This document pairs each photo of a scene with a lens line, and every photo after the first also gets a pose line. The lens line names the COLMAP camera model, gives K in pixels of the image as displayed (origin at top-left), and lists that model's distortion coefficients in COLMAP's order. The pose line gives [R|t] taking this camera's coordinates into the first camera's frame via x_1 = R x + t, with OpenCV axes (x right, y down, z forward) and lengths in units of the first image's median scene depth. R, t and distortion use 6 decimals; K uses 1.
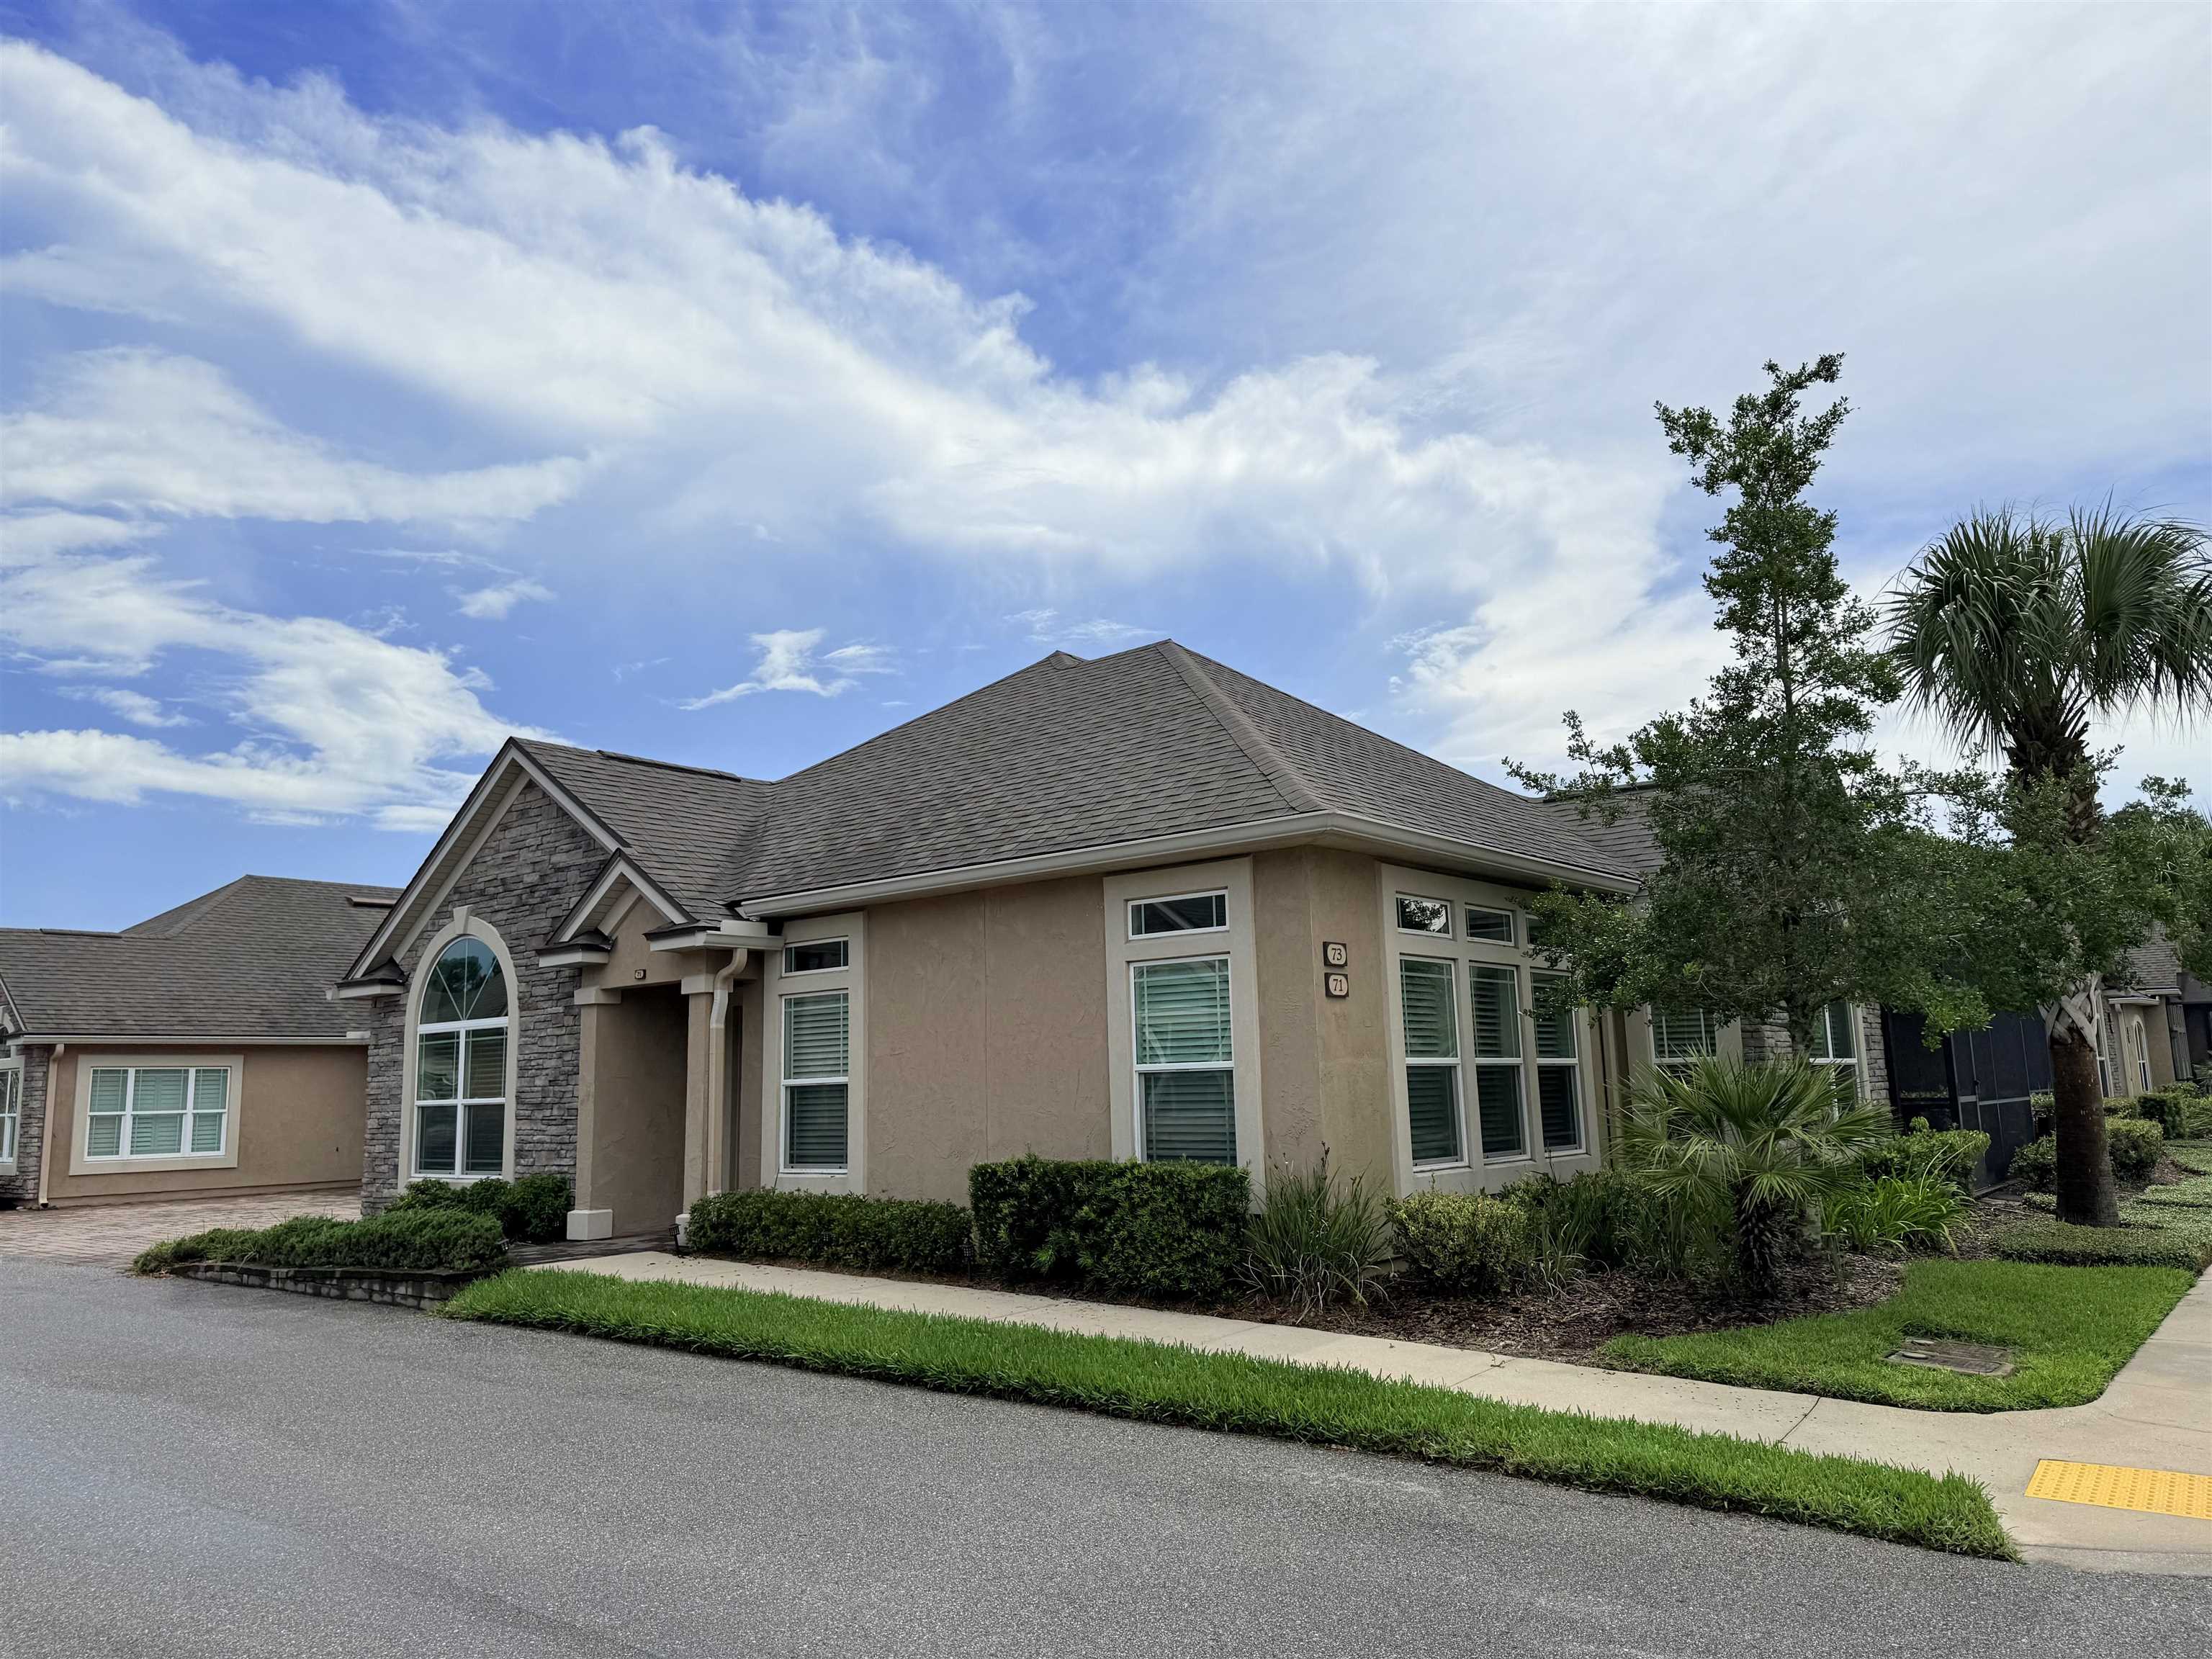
lens RADIAL K [[1564.8, 0, 1114.5], [0, 1564.8, 772.7], [0, 0, 1]] dist [0.006354, -0.052103]
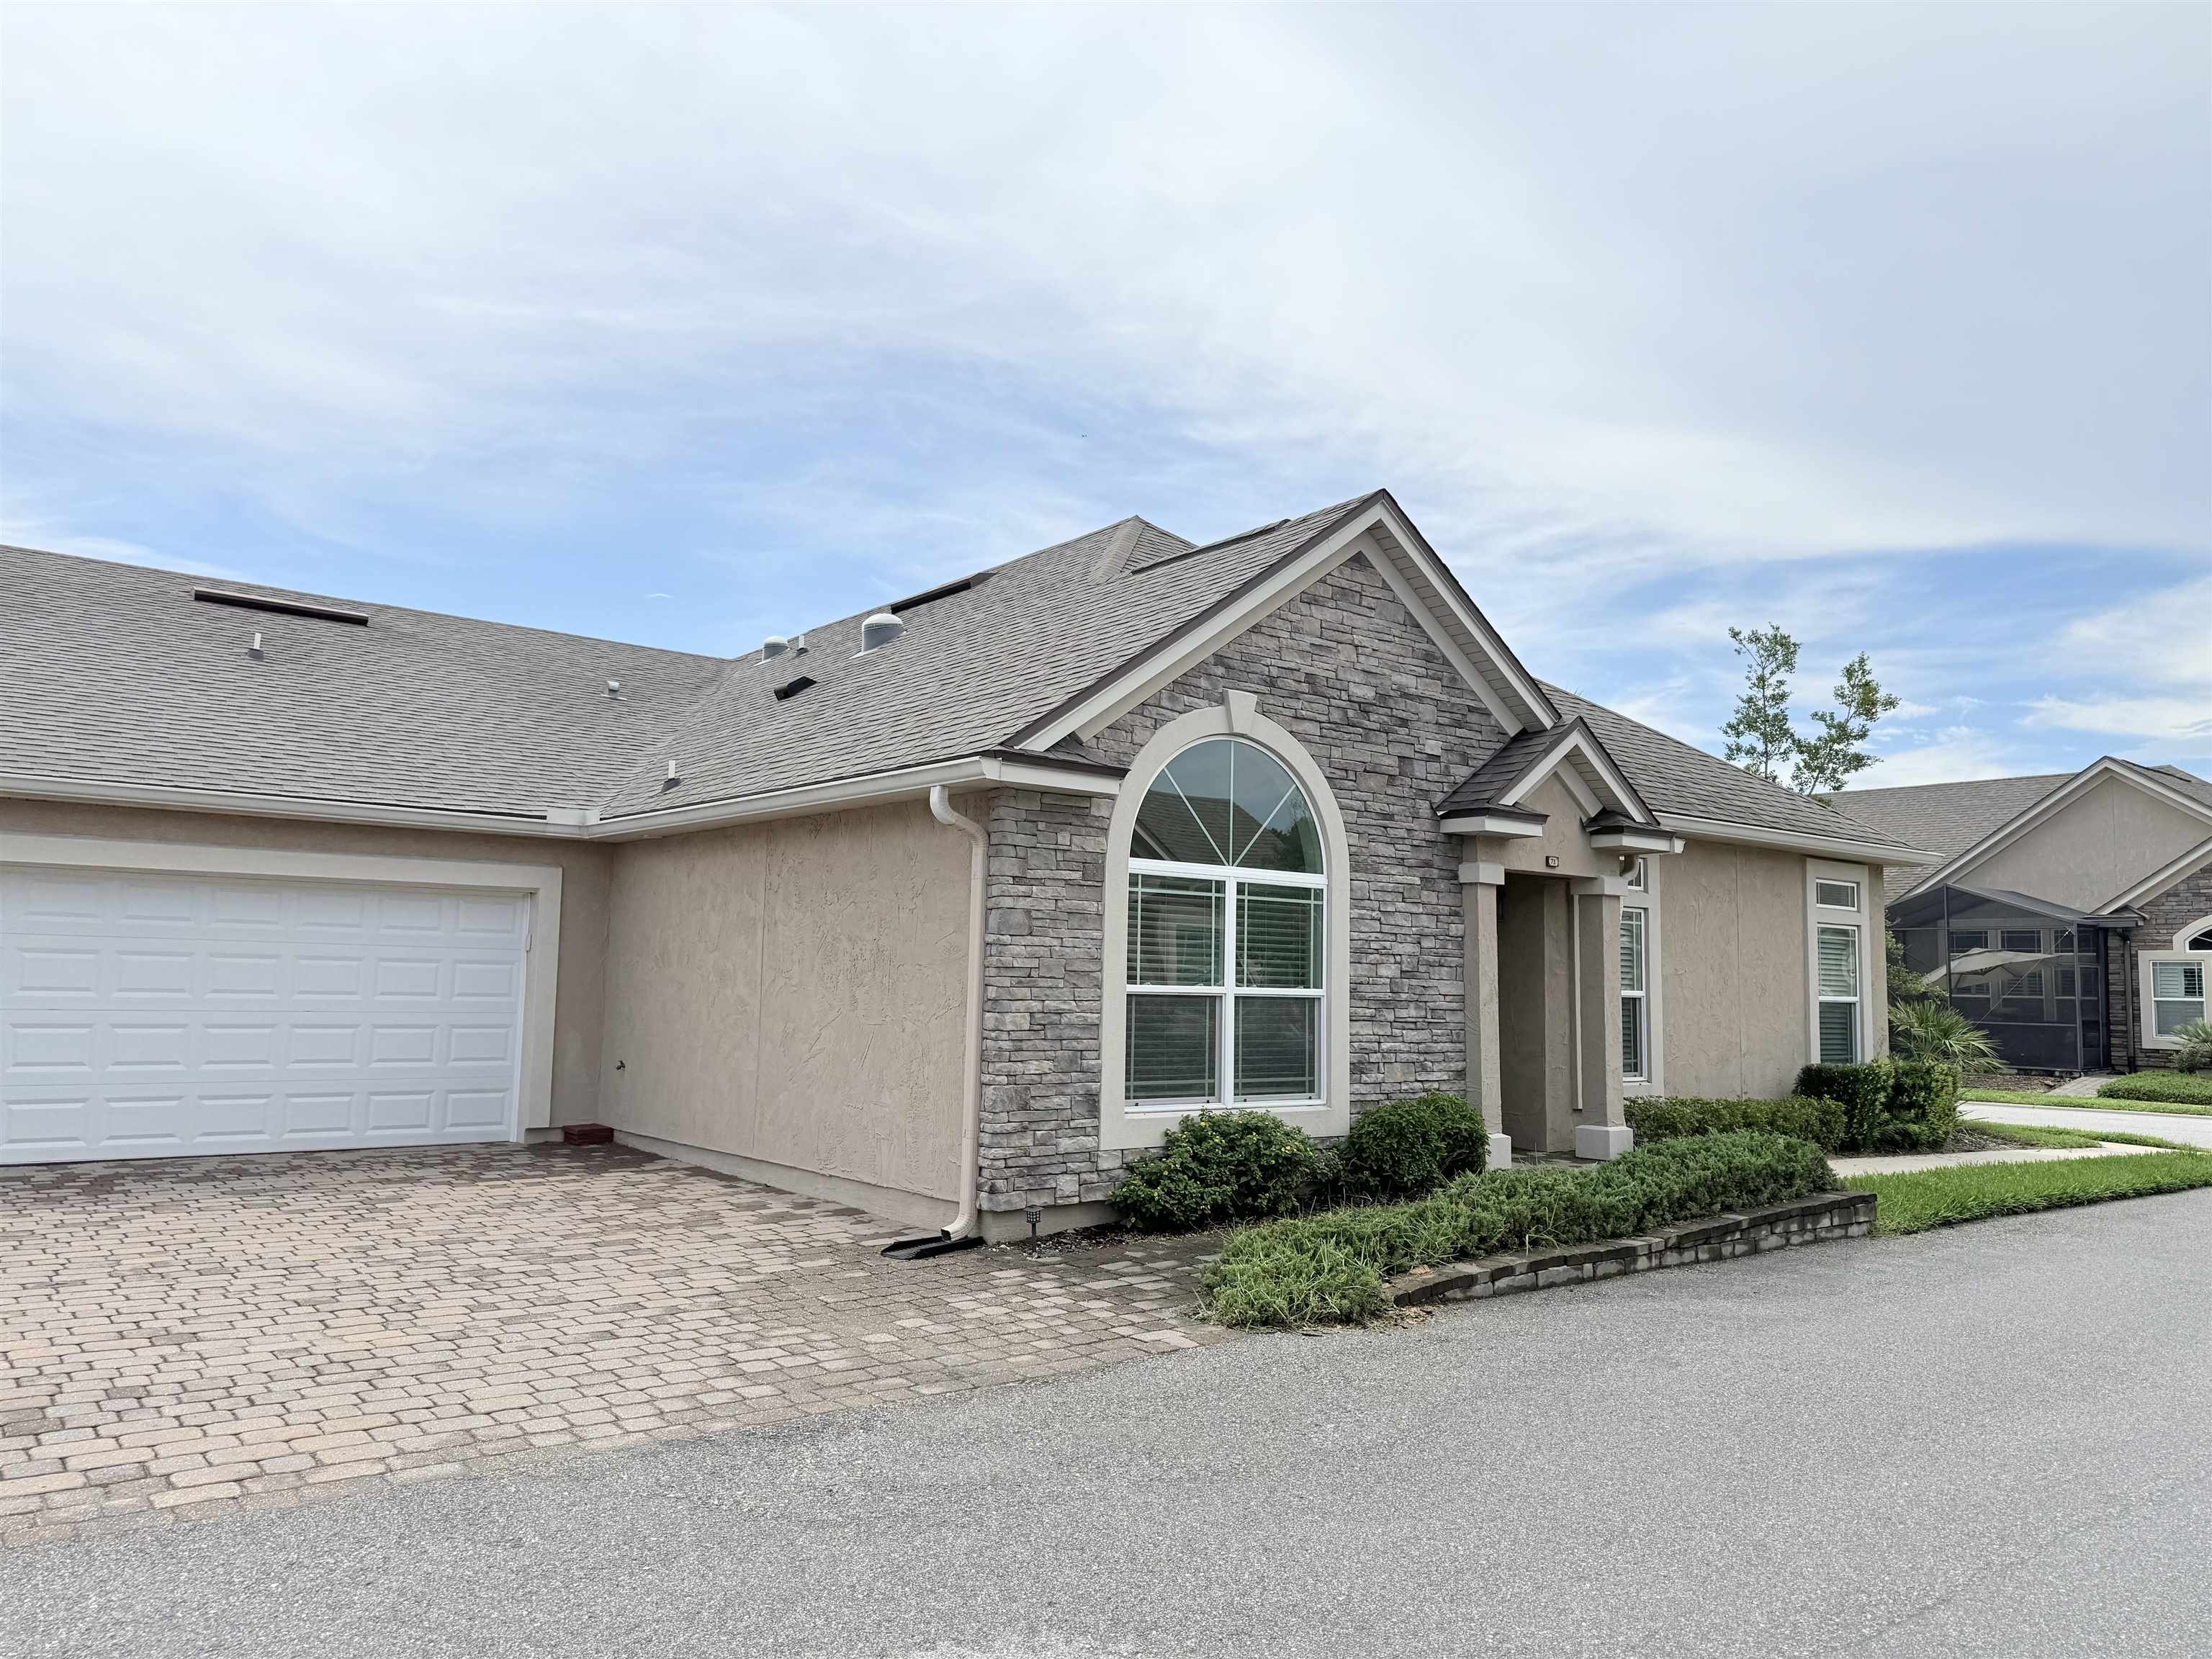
lens RADIAL K [[1498.1, 0, 1106.0], [0, 1498.1, 829.5], [0, 0, 1]] dist [0.100023, -0.157083]
pose [[0.233210, 0.140128, 0.962277, -1.031287], [-0.215841, 0.972338, -0.089284, 0.211143], [-0.948170, -0.186877, 0.257004, 0.897450]]
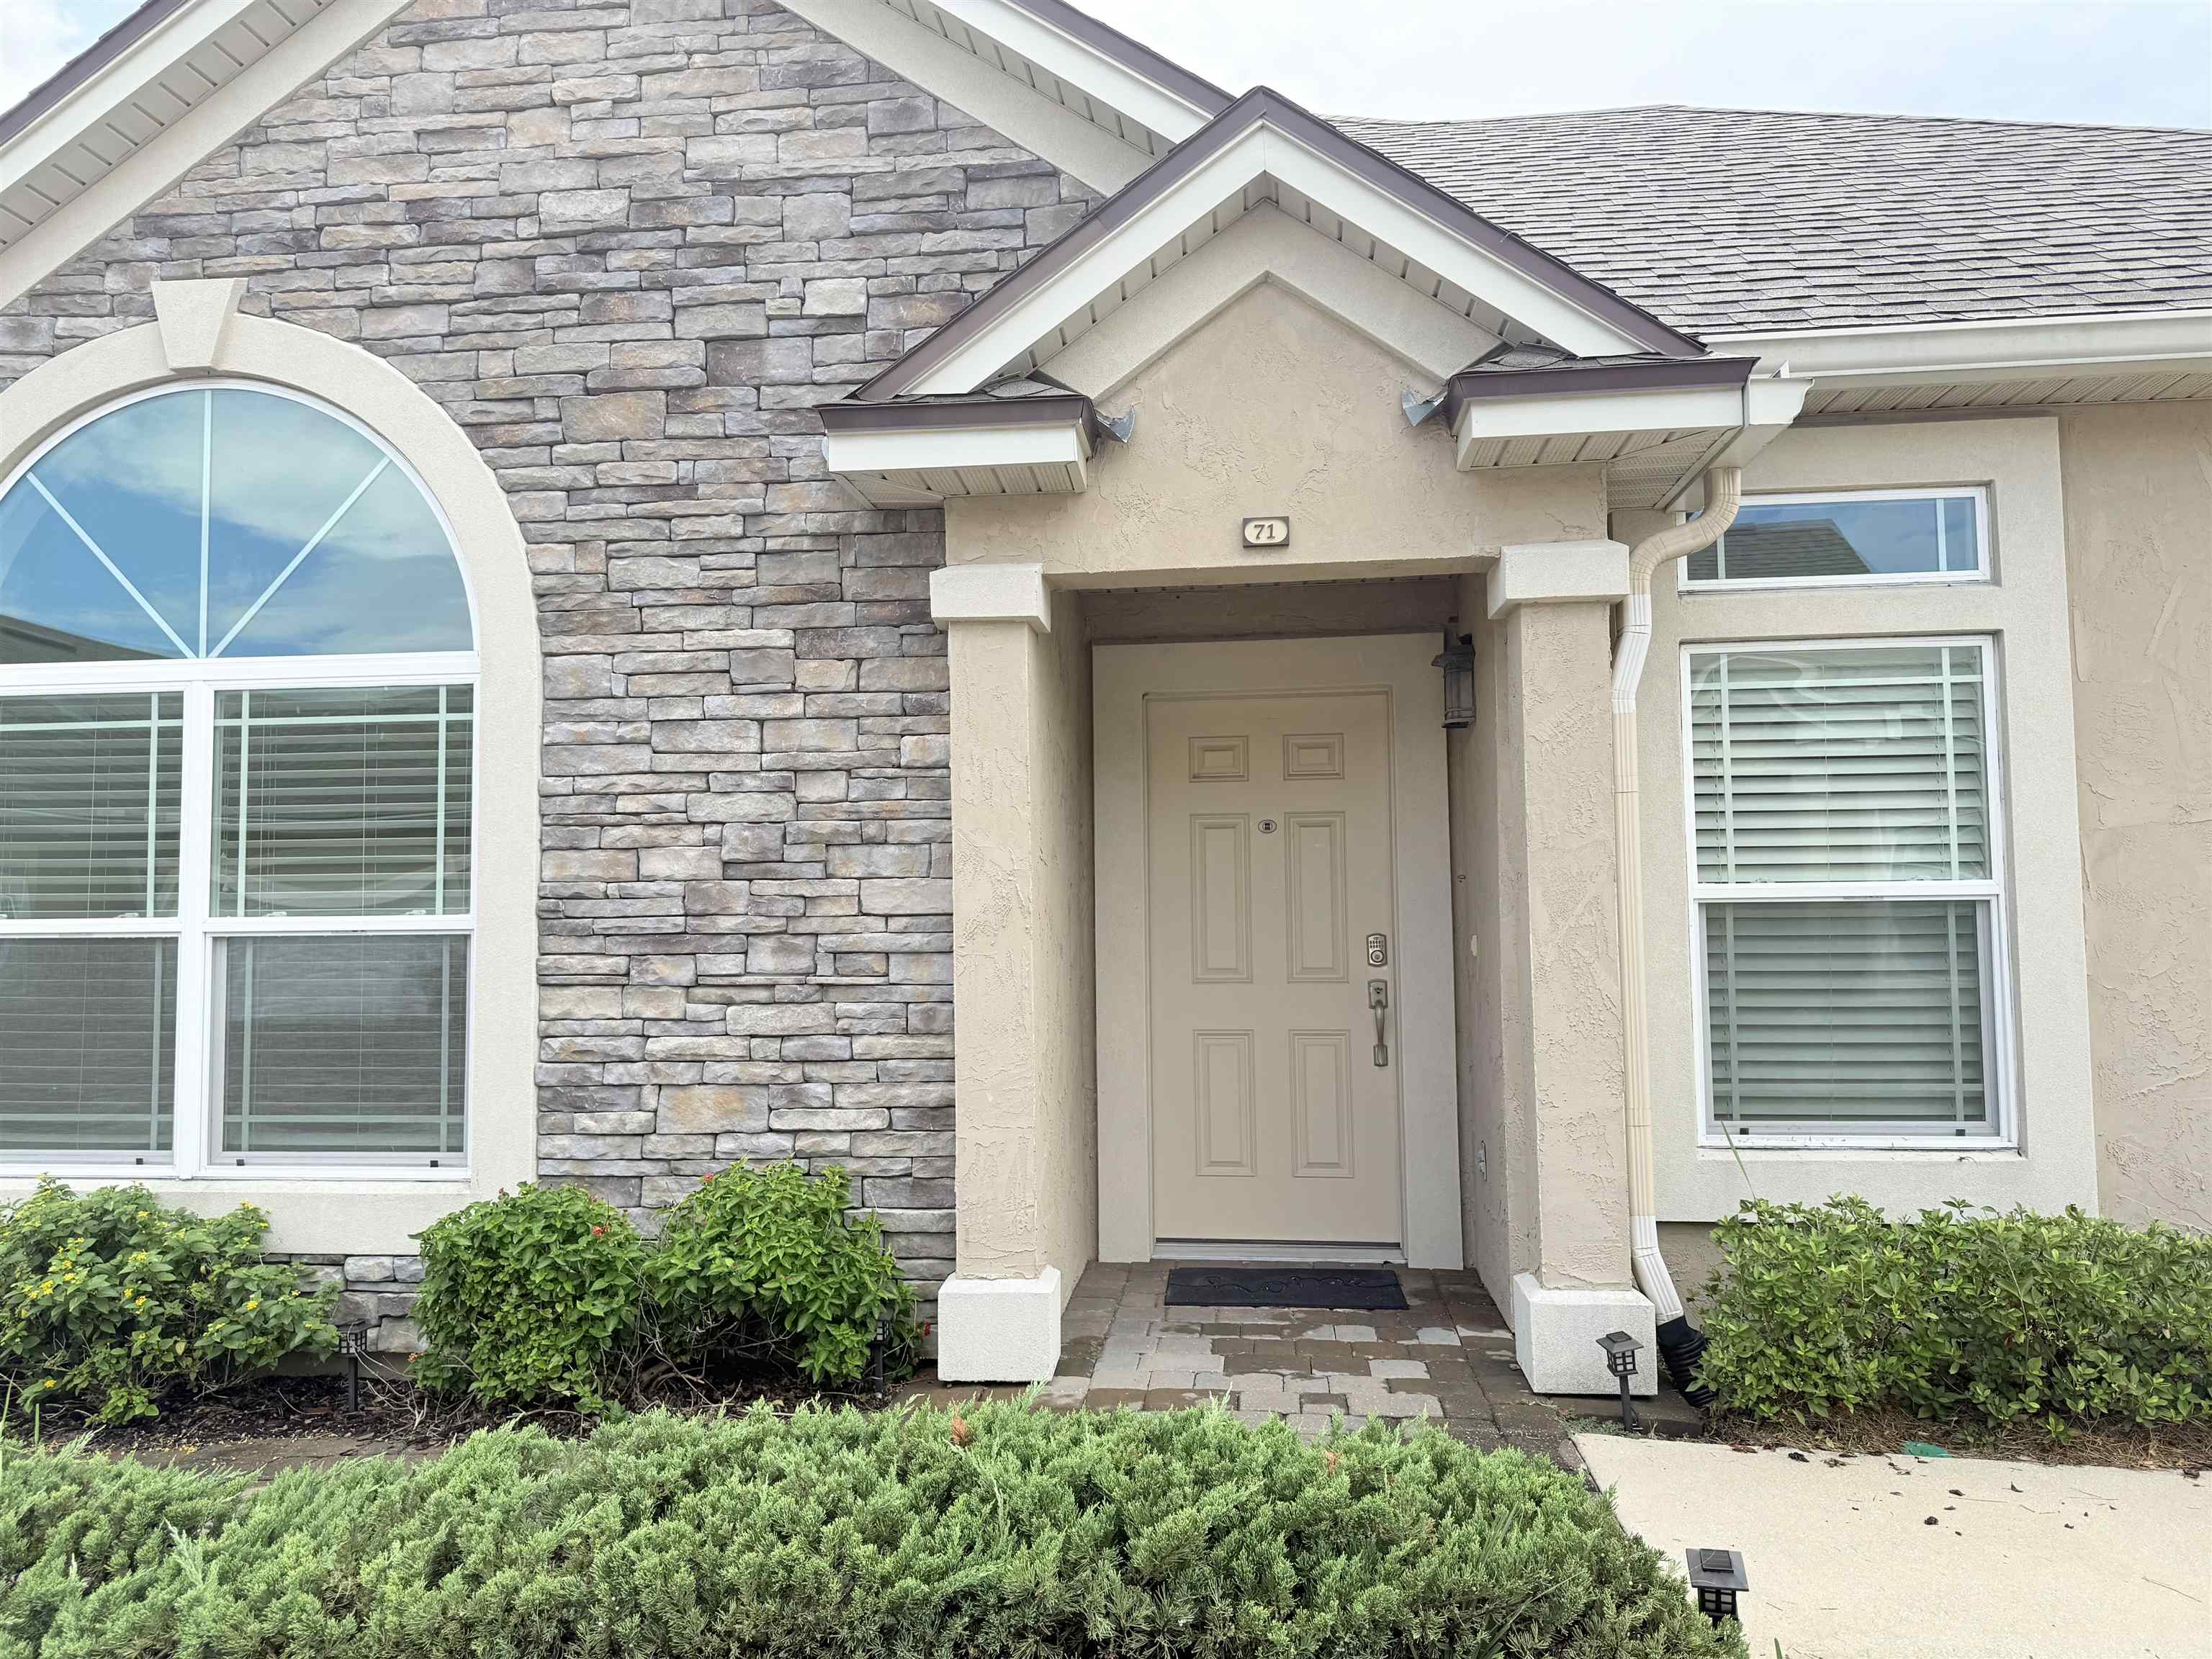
lens RADIAL K [[1498.1, 0, 1106.0], [0, 1498.1, 829.5], [0, 0, 1]] dist [0.100023, -0.157083]
pose [[0.840338, 0.056469, 0.539114, -0.428306], [-0.121595, 0.988851, 0.085959, 0.145436], [-0.528249, -0.137788, 0.837835, 0.664121]]
